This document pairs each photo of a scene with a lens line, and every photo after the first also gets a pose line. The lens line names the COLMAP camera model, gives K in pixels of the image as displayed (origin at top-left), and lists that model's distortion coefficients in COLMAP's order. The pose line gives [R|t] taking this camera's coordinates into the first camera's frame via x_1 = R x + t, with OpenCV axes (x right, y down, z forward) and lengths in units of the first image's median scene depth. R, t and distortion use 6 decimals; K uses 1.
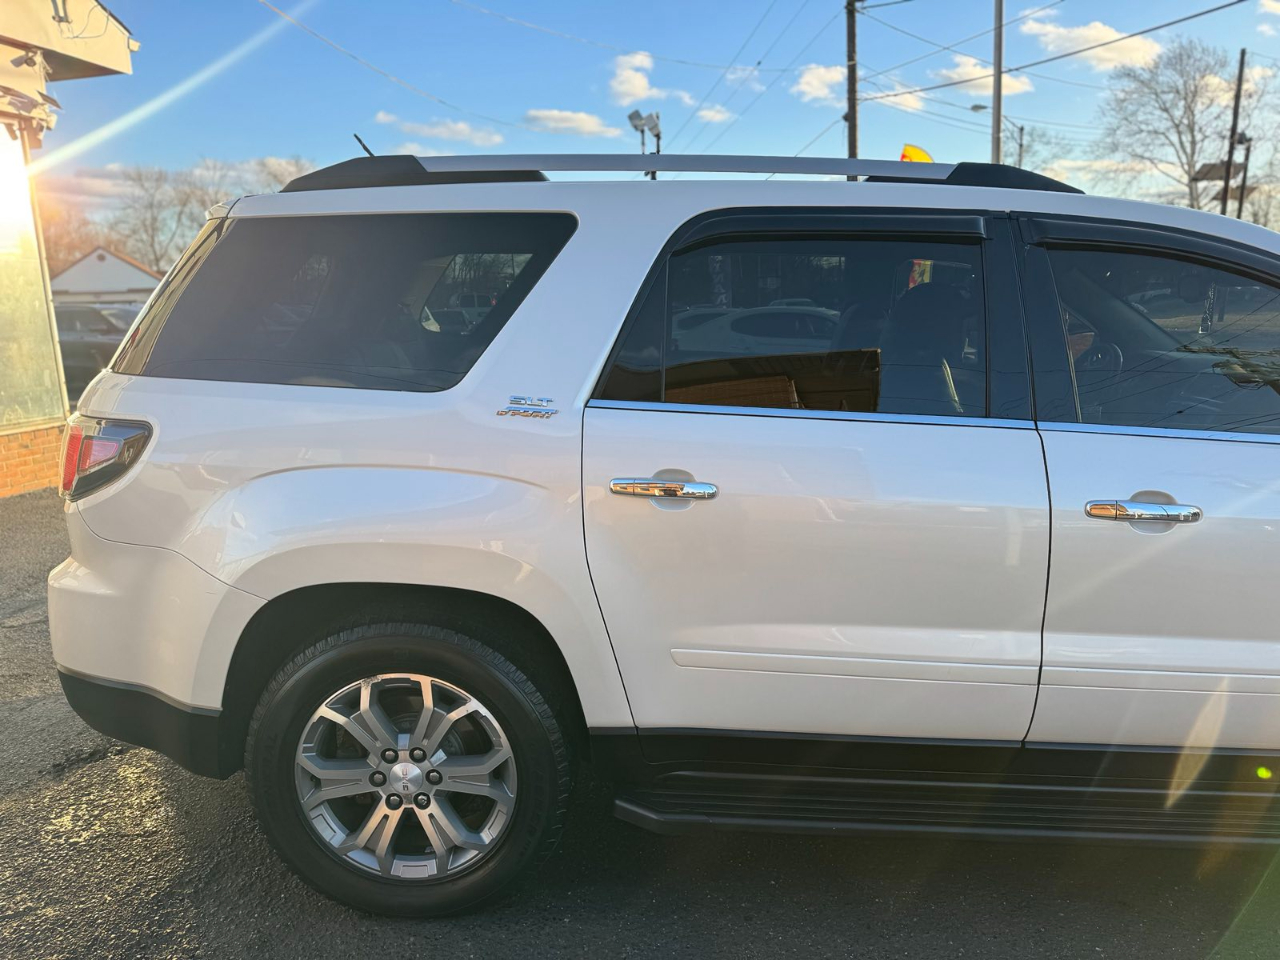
lens RADIAL K [[903.2, 0, 640.0], [0, 903.2, 480.0], [0, 0, 1]] dist [0.052575, -0.058738]
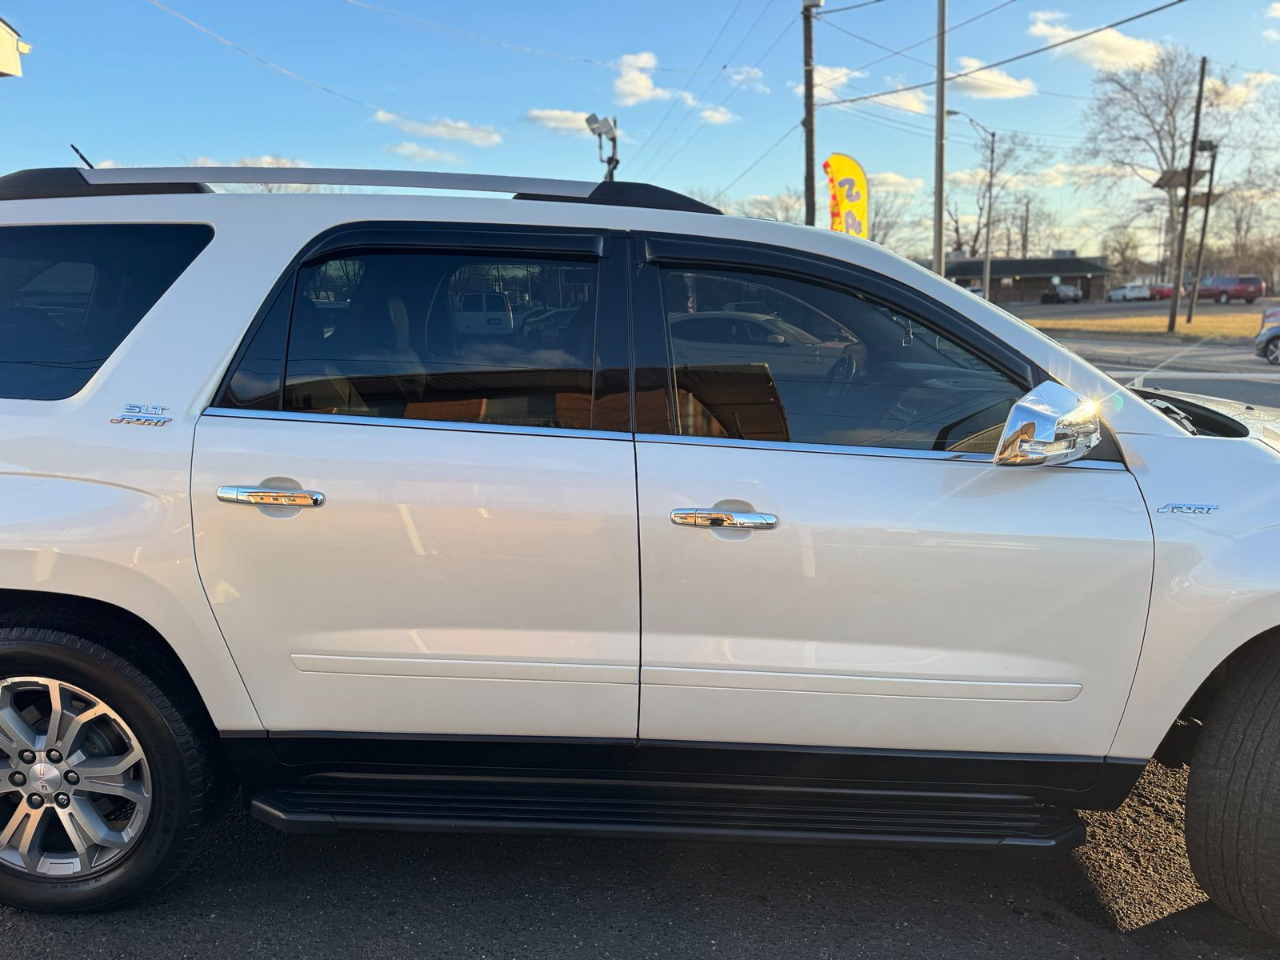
lens RADIAL K [[900.7, 0, 638.7], [0, 900.7, 483.6], [0, 0, 1]] dist [0.047374, -0.050632]
pose [[0.999958, 0.004610, 0.007980, 0.323751], [-0.004635, 0.999985, 0.003077, -0.007724], [-0.007966, -0.003114, 0.999963, -0.021977]]
